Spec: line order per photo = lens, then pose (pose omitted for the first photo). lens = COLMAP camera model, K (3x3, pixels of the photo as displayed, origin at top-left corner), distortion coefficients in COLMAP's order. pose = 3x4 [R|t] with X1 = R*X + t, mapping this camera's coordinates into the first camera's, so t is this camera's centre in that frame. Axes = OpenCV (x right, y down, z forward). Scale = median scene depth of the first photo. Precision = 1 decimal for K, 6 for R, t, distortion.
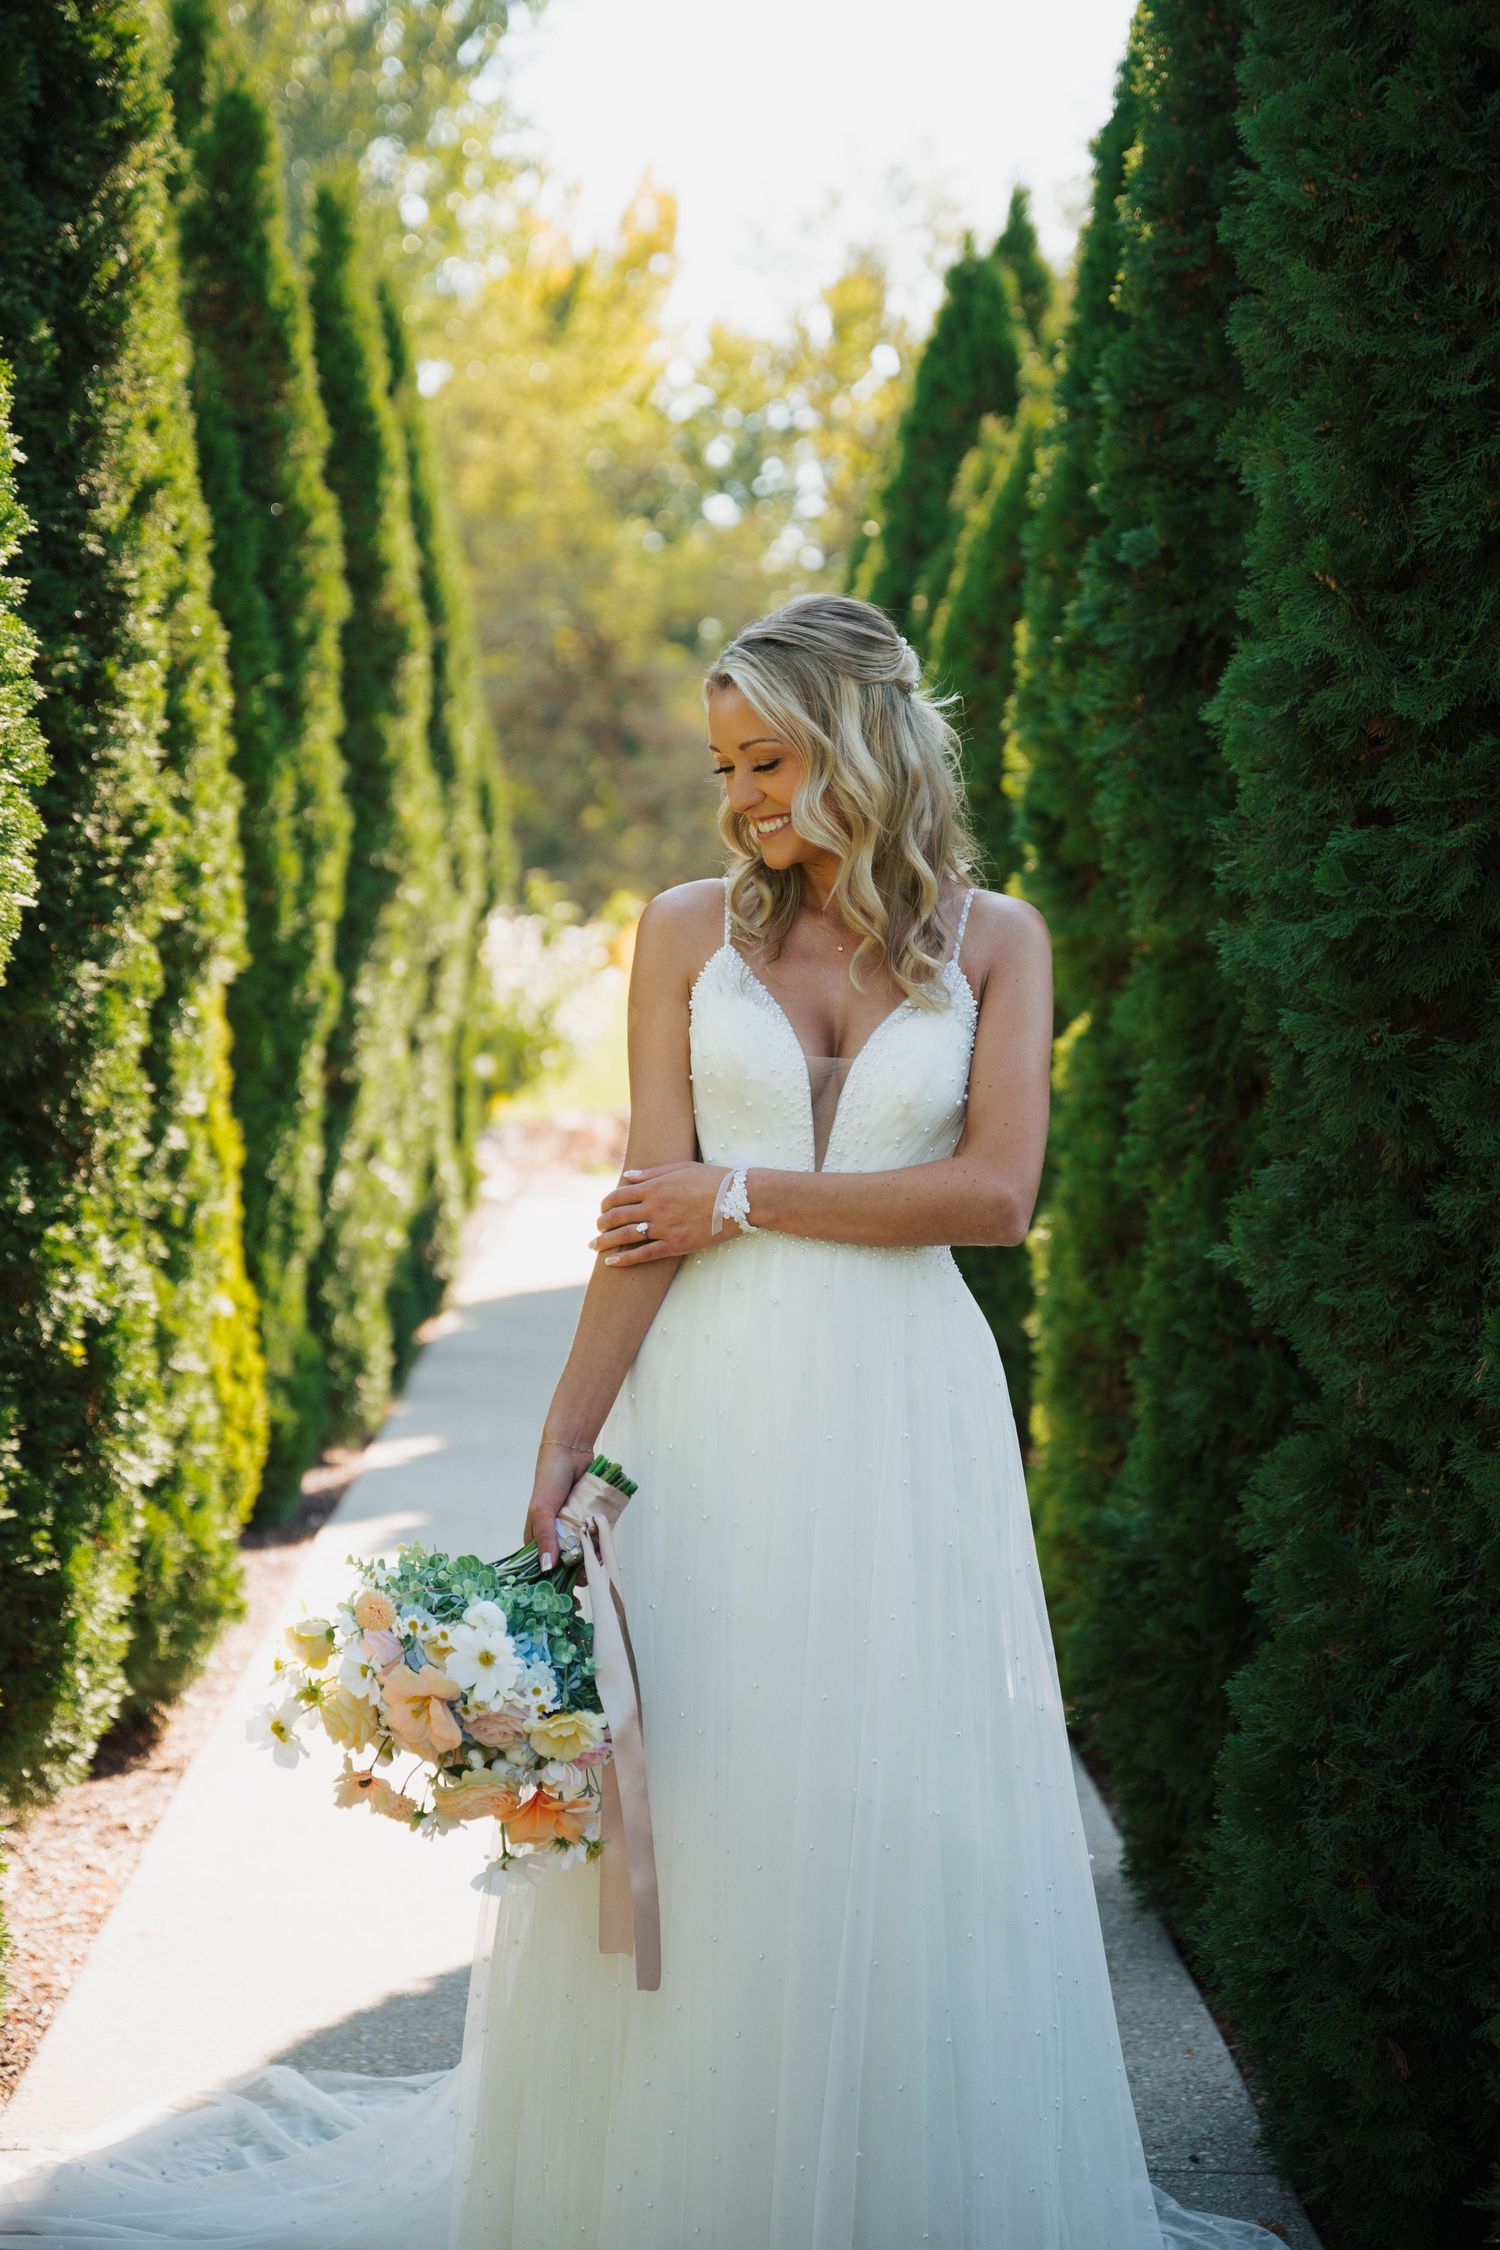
lens RADIAL K [[4491.3, 0, 750.0], [0, 4491.3, 1125.0], [0, 0, 1]] dist [0.024287, -0.257086]
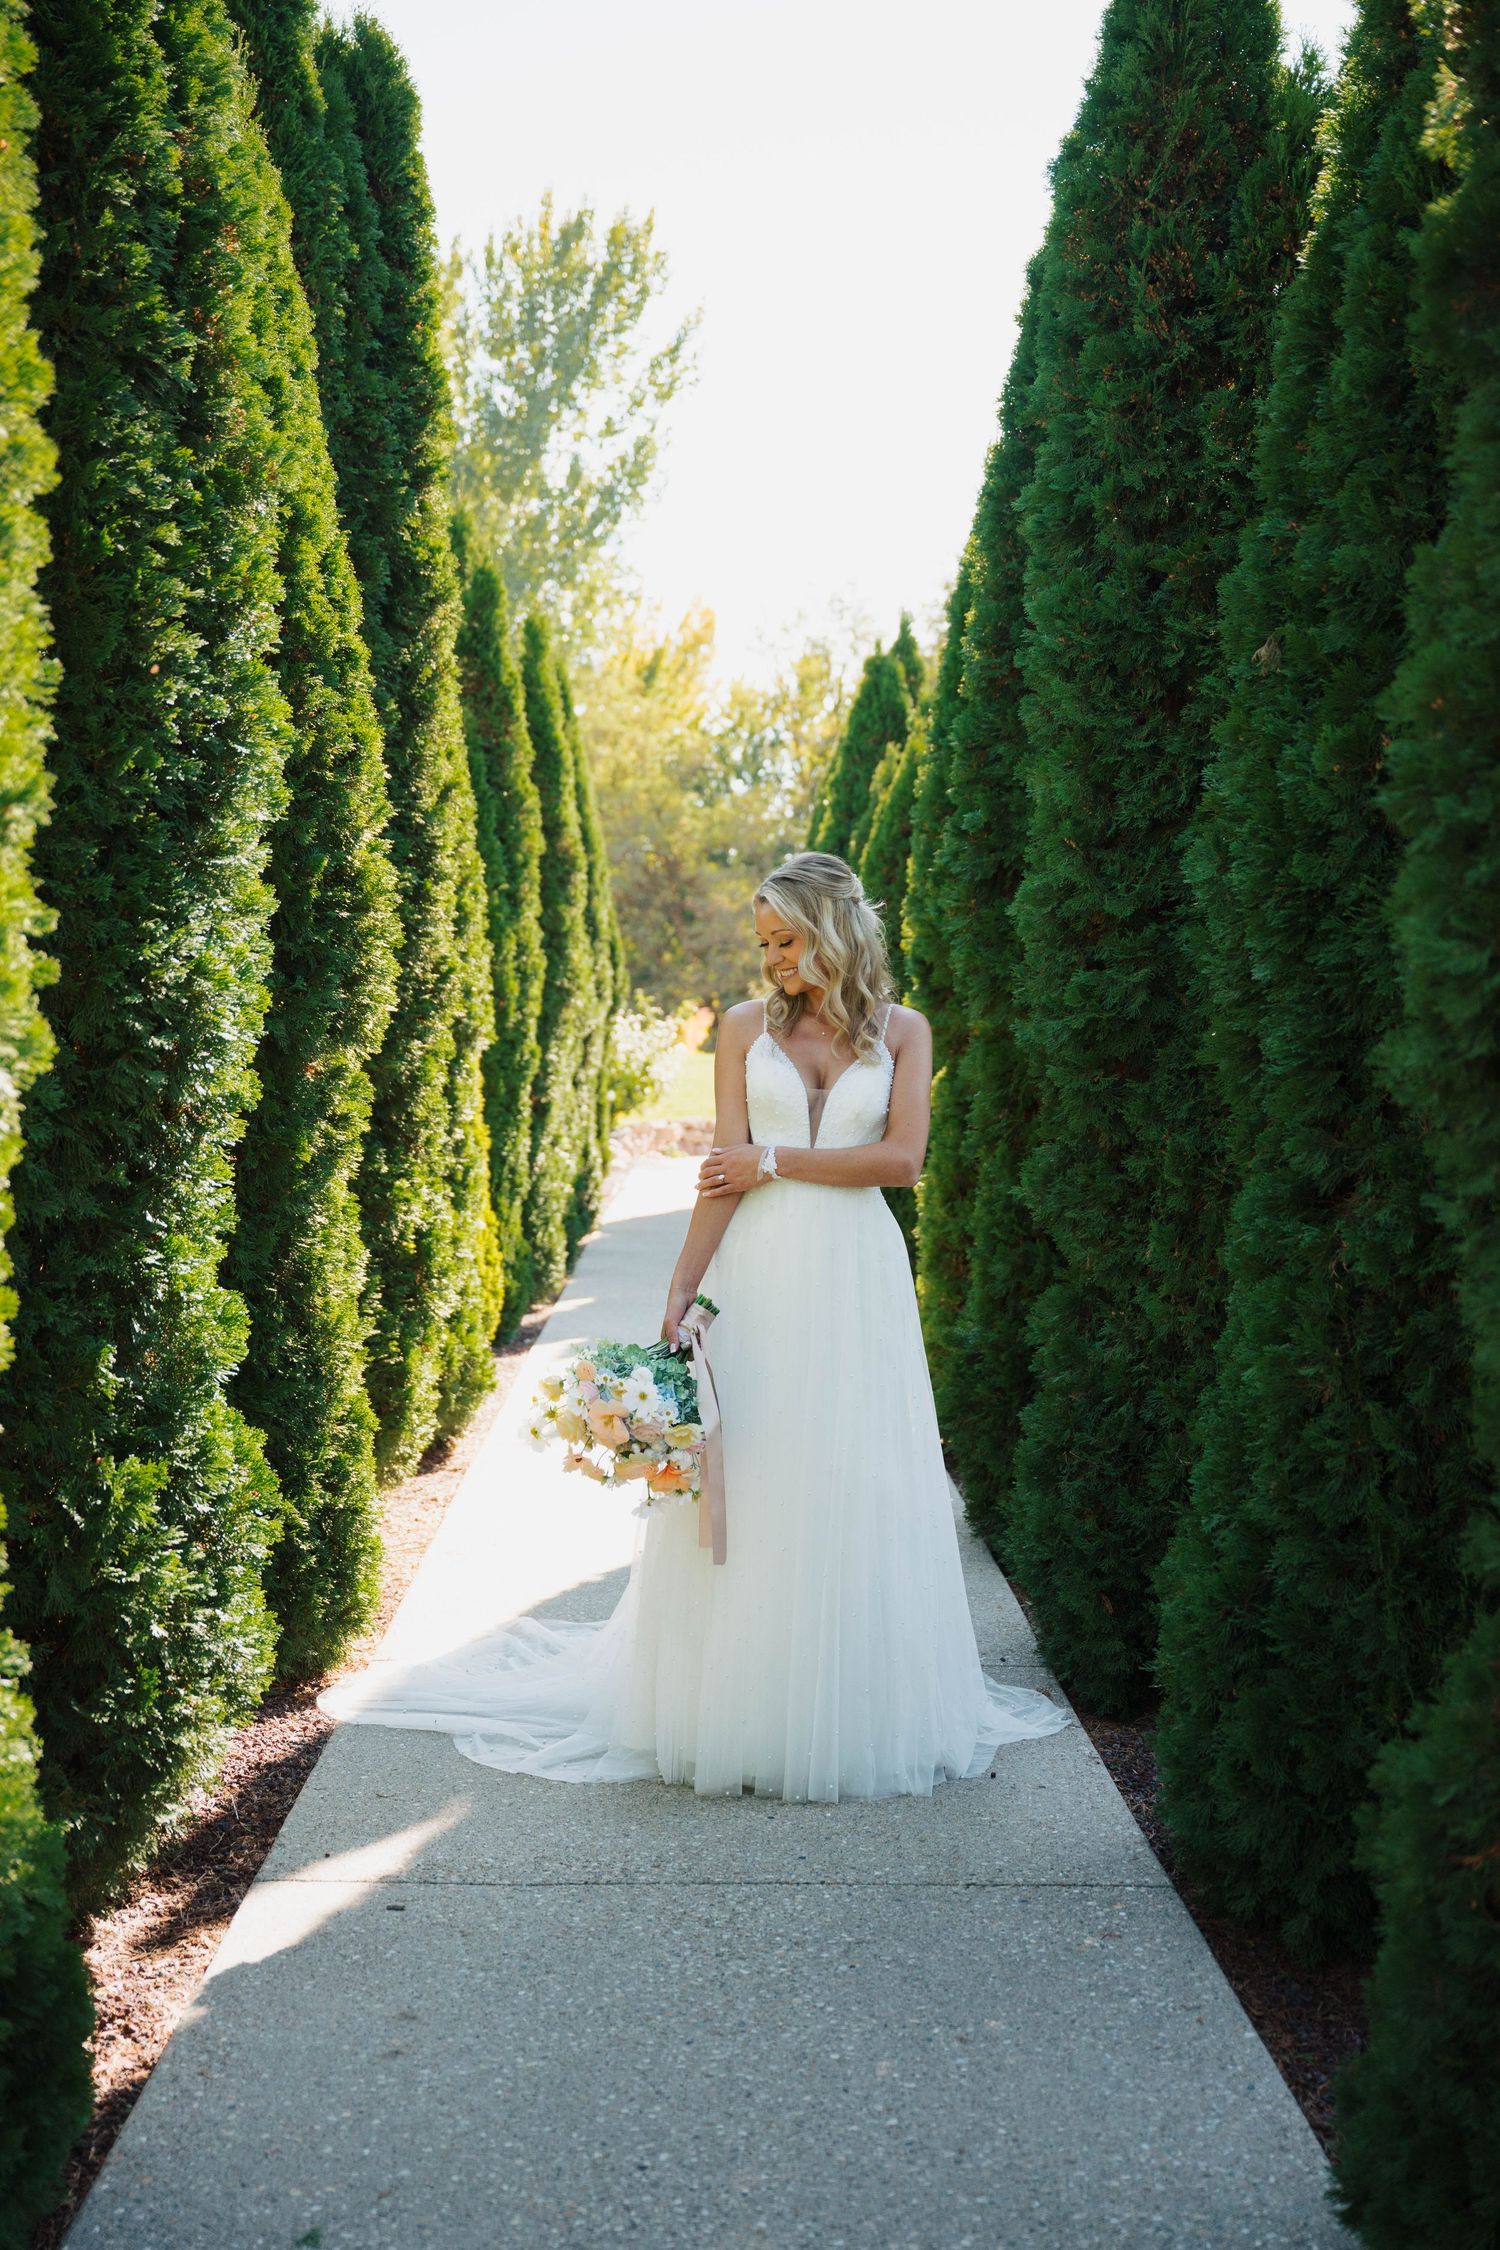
lens RADIAL K [[3063.1, 0, 750.0], [0, 3063.1, 1125.0], [0, 0, 1]] dist [-0.003084, 0.003129]
pose [[0.999849, -0.000647, 0.017339, -0.029638], [0.000732, 0.999988, -0.004908, 0.005878], [-0.017336, 0.004920, 0.999838, -0.287302]]
